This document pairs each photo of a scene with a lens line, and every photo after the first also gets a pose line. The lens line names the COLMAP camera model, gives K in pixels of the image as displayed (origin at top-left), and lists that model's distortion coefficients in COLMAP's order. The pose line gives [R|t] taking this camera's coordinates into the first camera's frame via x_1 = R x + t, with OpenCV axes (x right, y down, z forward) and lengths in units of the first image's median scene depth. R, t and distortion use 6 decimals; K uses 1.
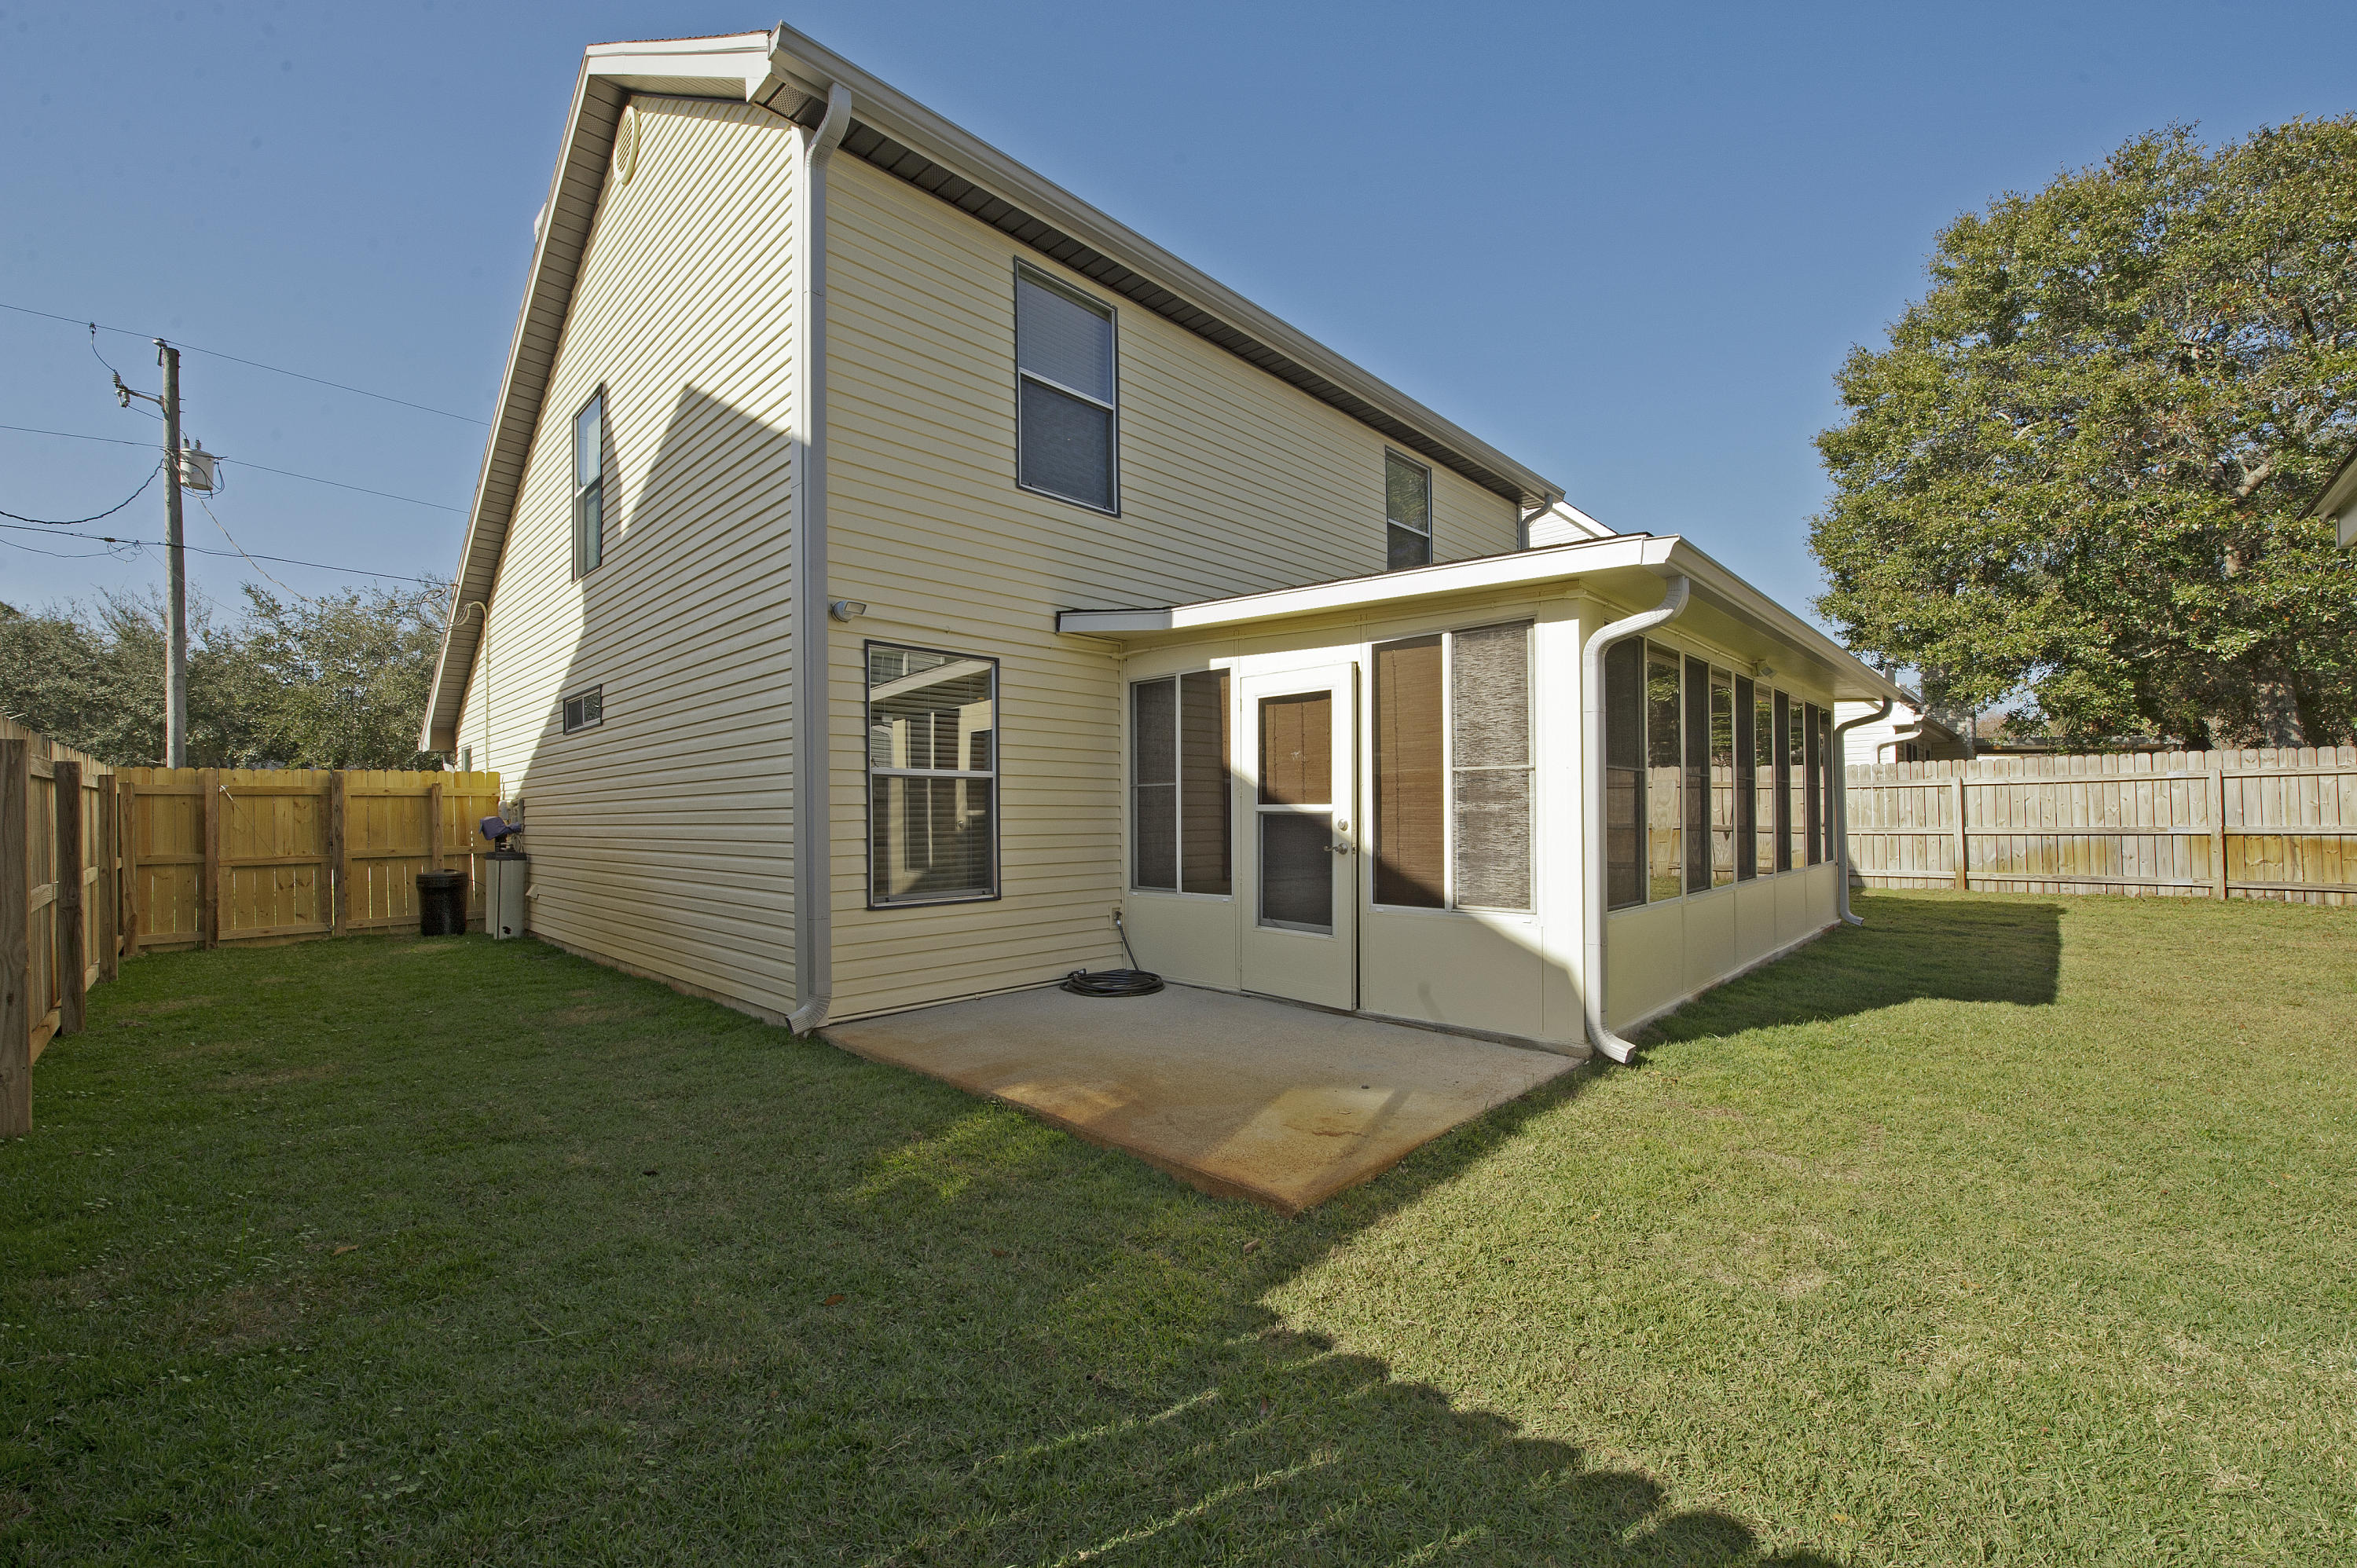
lens RADIAL K [[951.3, 0, 1183.5], [0, 951.3, 800.6], [0, 0, 1]] dist [-0.012889, -0.001691]
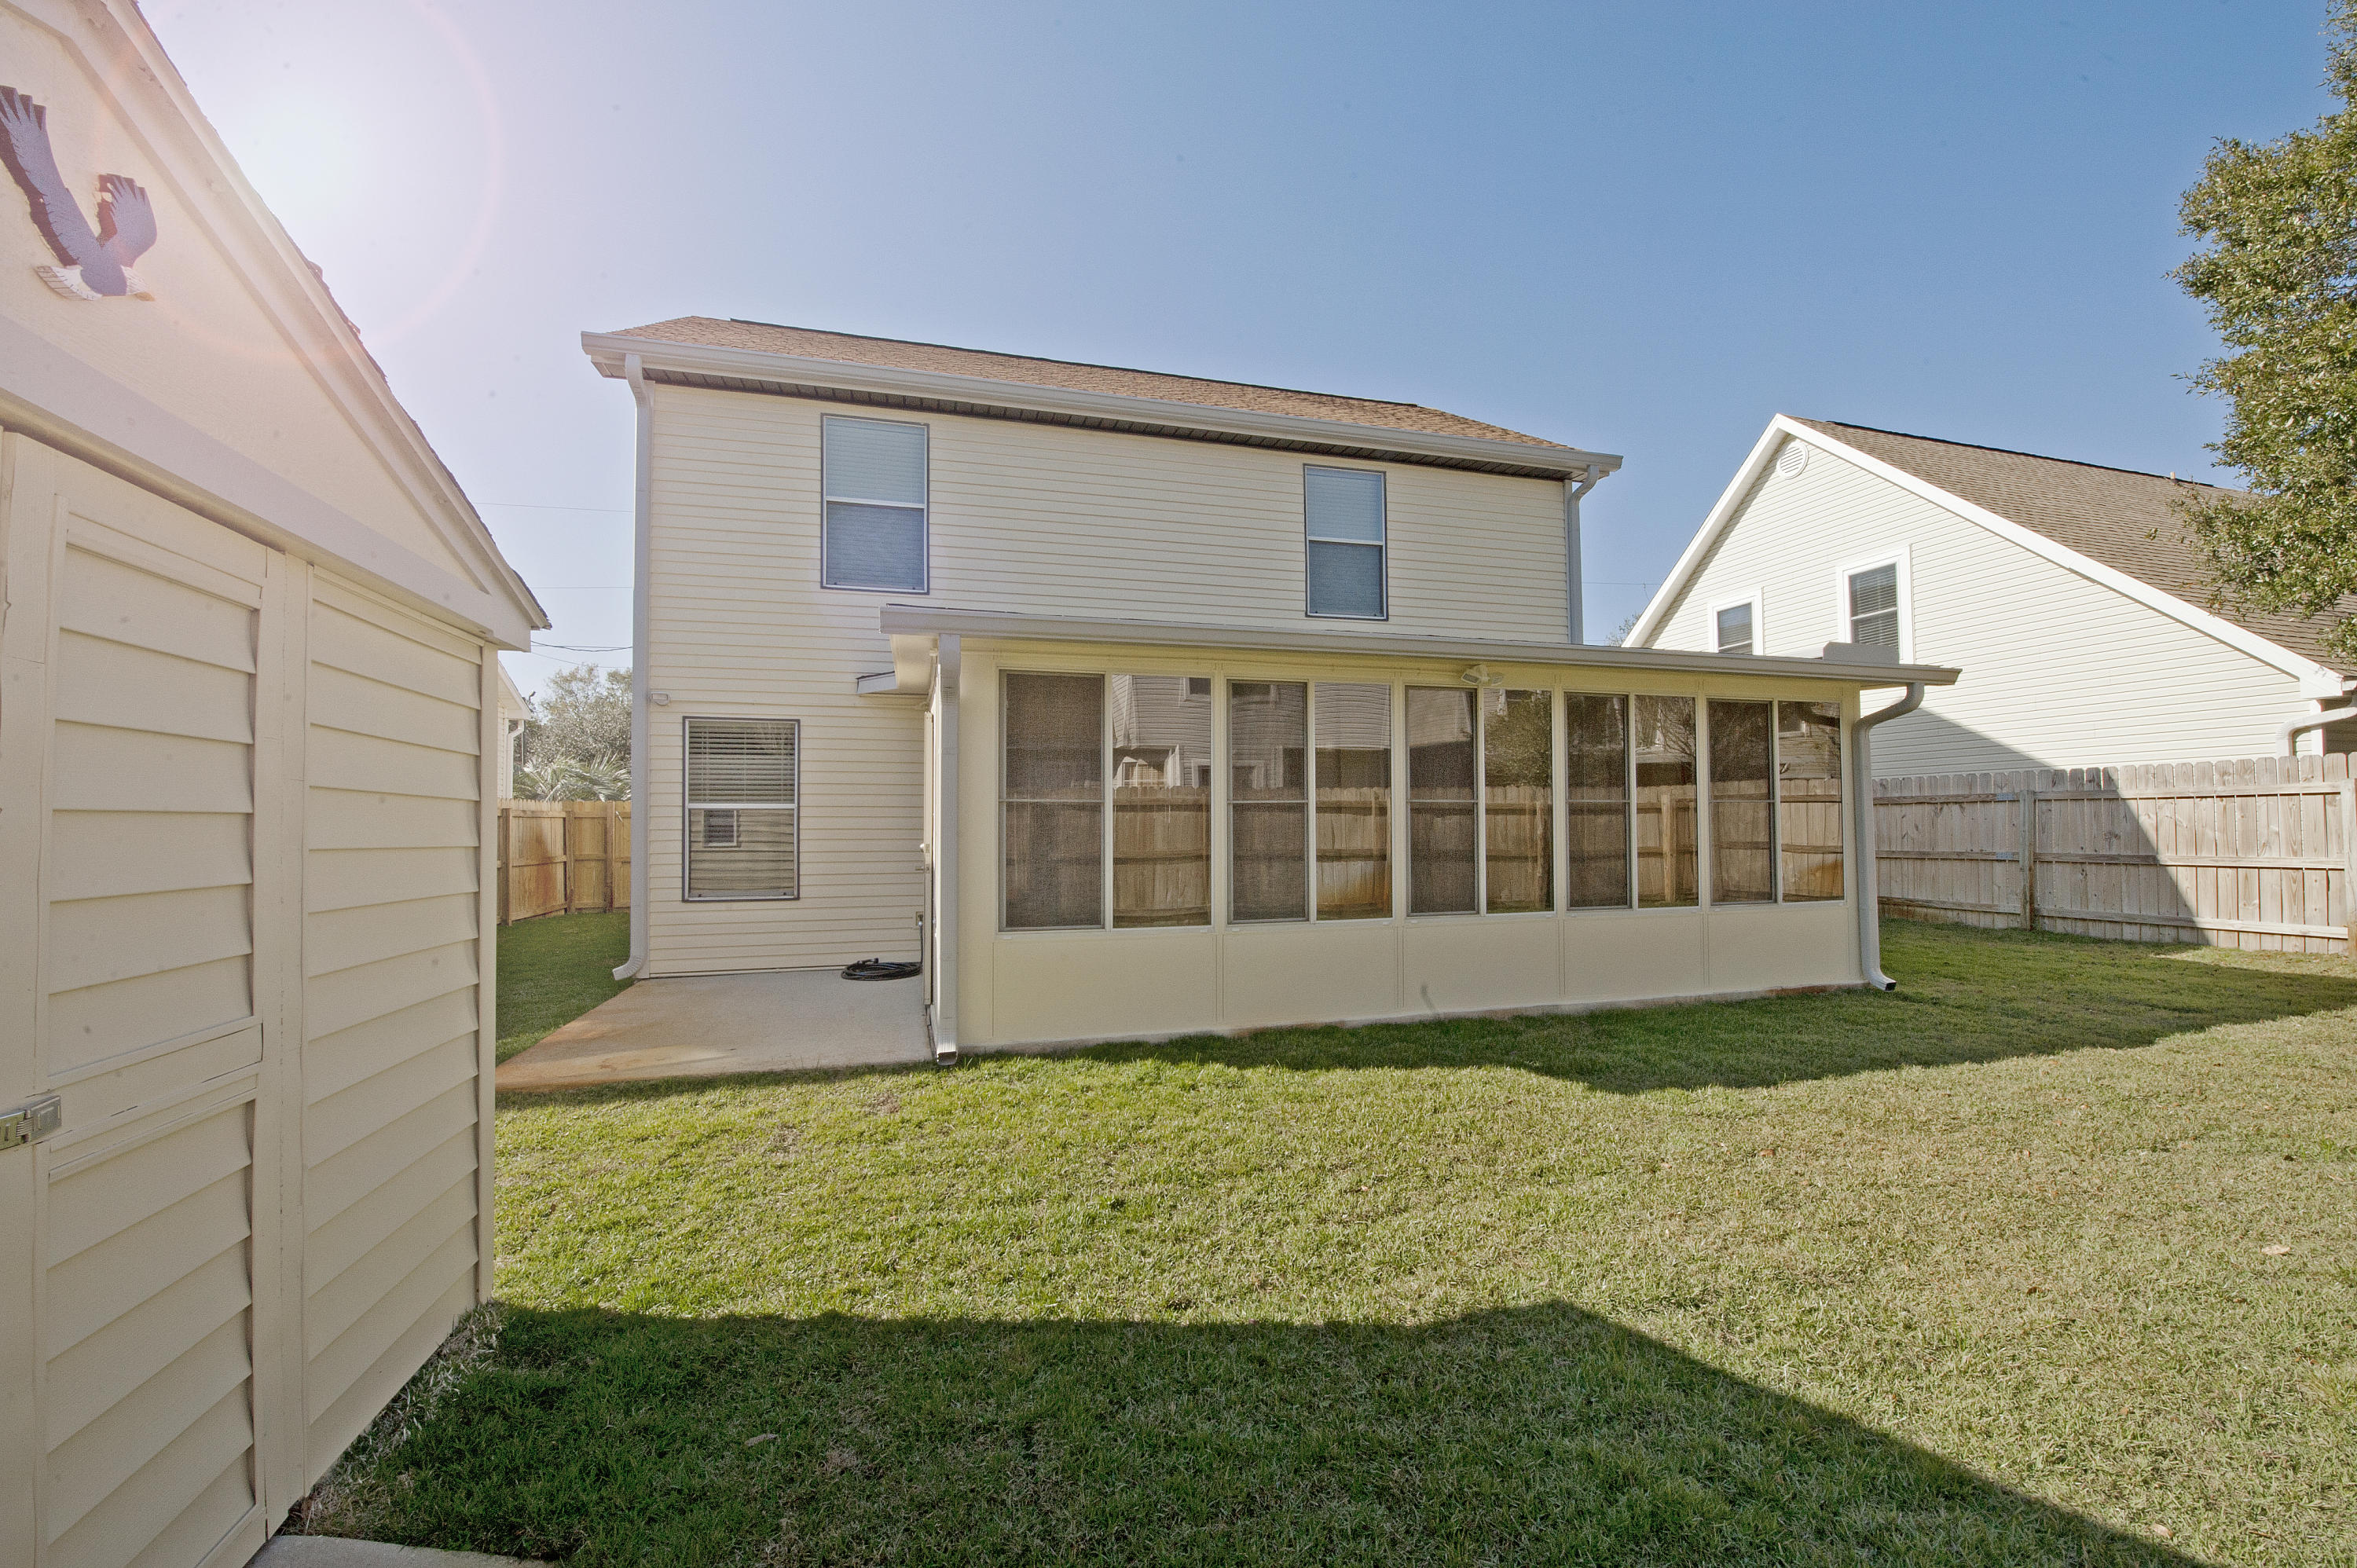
lens RADIAL K [[951.3, 0, 1171.7], [0, 951.3, 798.1], [0, 0, 1]] dist [-0.012889, -0.001691]
pose [[0.859337, -0.011130, -0.511288, 0.647714], [0.006189, 0.999916, -0.011364, -0.014122], [0.511372, 0.006601, 0.859334, 0.083666]]
